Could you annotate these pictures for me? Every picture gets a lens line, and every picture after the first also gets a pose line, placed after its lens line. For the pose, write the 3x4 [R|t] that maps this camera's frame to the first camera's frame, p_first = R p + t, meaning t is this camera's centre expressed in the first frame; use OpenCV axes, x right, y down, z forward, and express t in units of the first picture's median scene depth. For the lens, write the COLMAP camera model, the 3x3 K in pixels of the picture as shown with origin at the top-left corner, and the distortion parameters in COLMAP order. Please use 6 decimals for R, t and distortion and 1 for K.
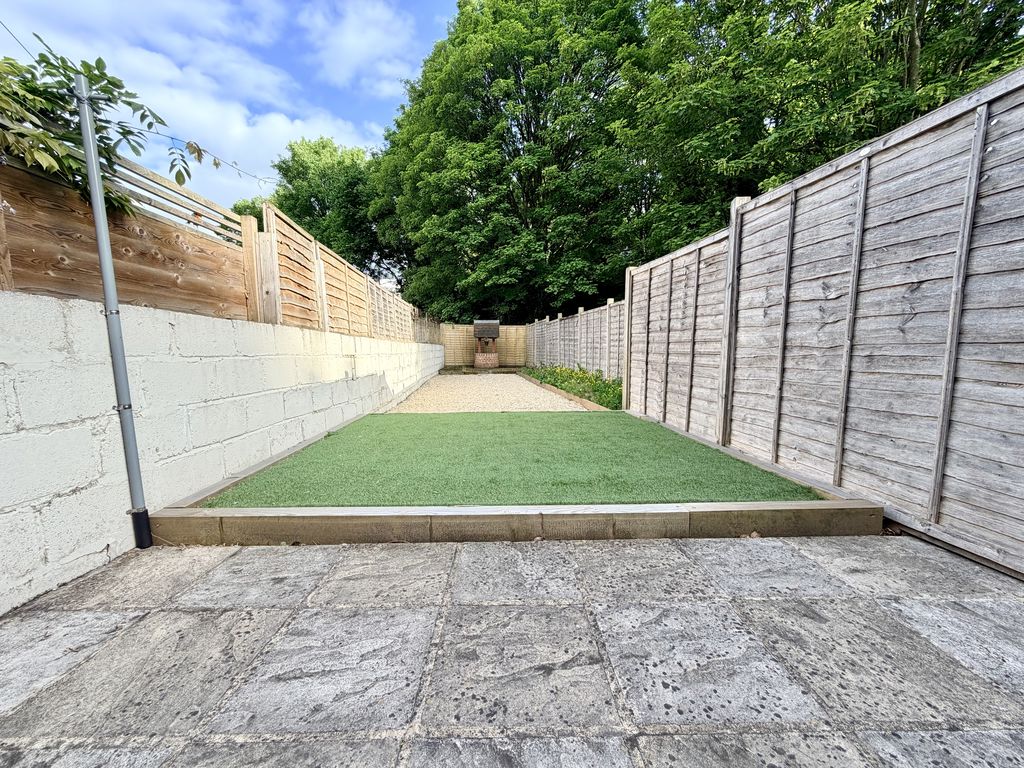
lens RADIAL K [[411.8, 0, 513.4], [0, 411.8, 388.7], [0, 0, 1]] dist [-0.002573, -0.000288]
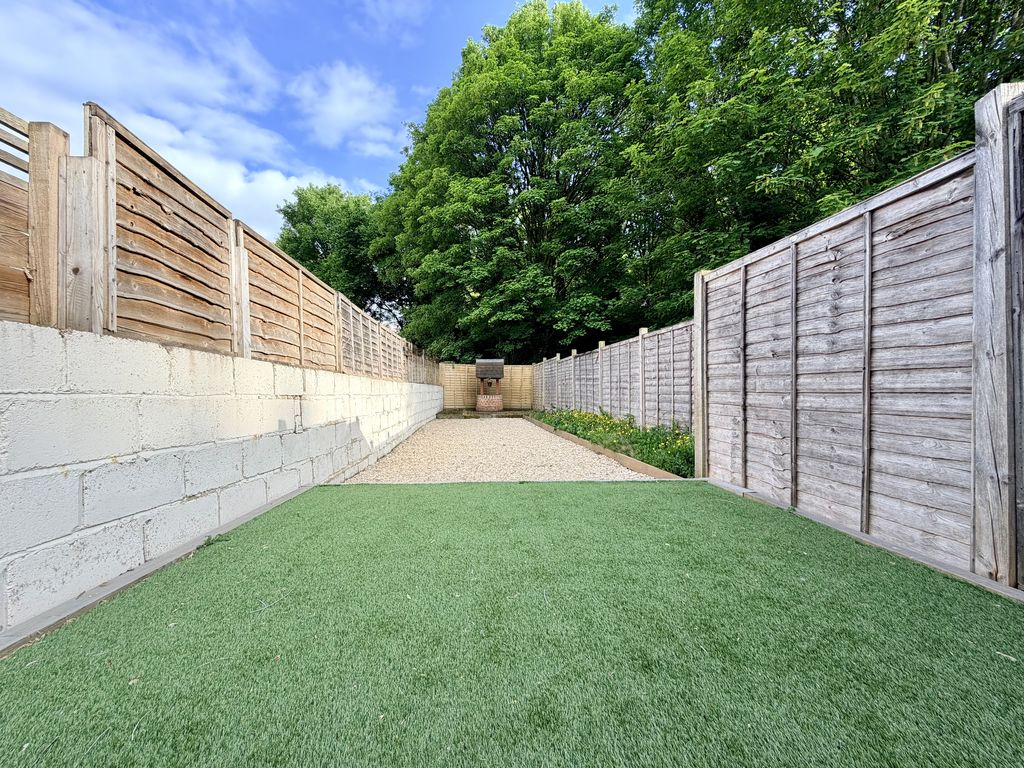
lens RADIAL K [[411.8, 0, 511.9], [0, 411.8, 389.1], [0, 0, 1]] dist [-0.002573, -0.000288]
pose [[0.999984, 0.000158, -0.005728, -0.014426], [-0.000740, 0.994810, -0.101748, -0.009309], [0.005682, 0.101751, 0.994794, 0.128343]]
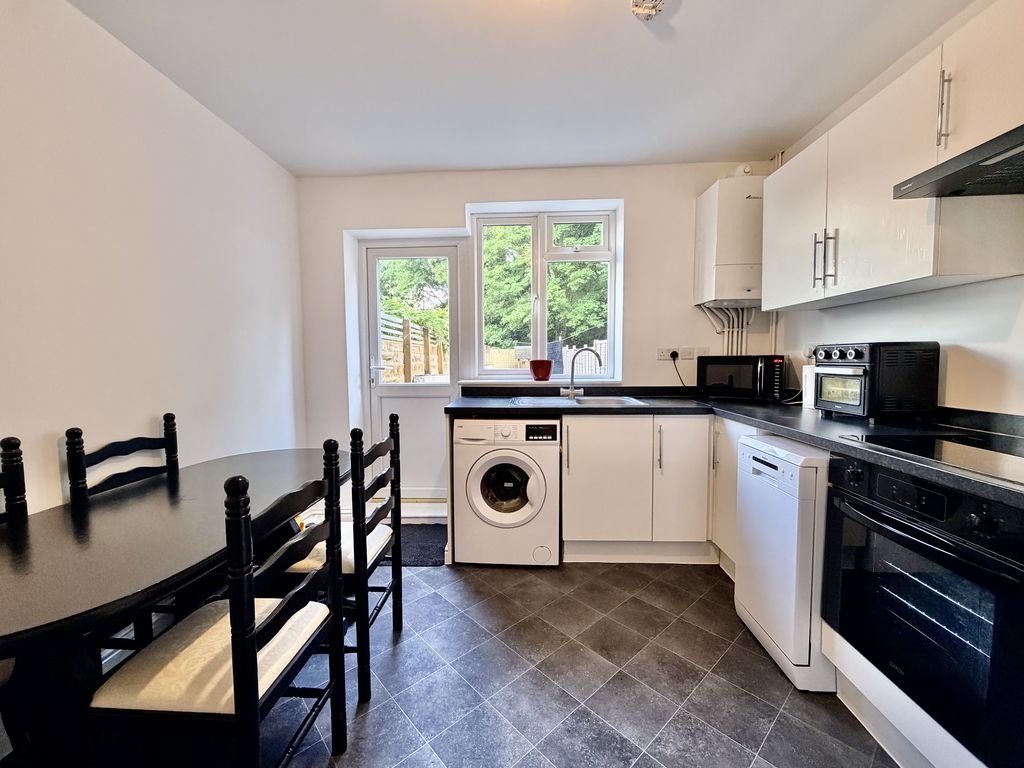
lens RADIAL K [[411.8, 0, 511.4], [0, 411.8, 383.2], [0, 0, 1]] dist [-0.002573, -0.000288]
pose [[0.997612, -0.001364, -0.069051, -0.015319], [-0.001401, 0.999200, -0.039972, 0.018376], [0.069051, 0.039973, 0.996812, -0.513623]]
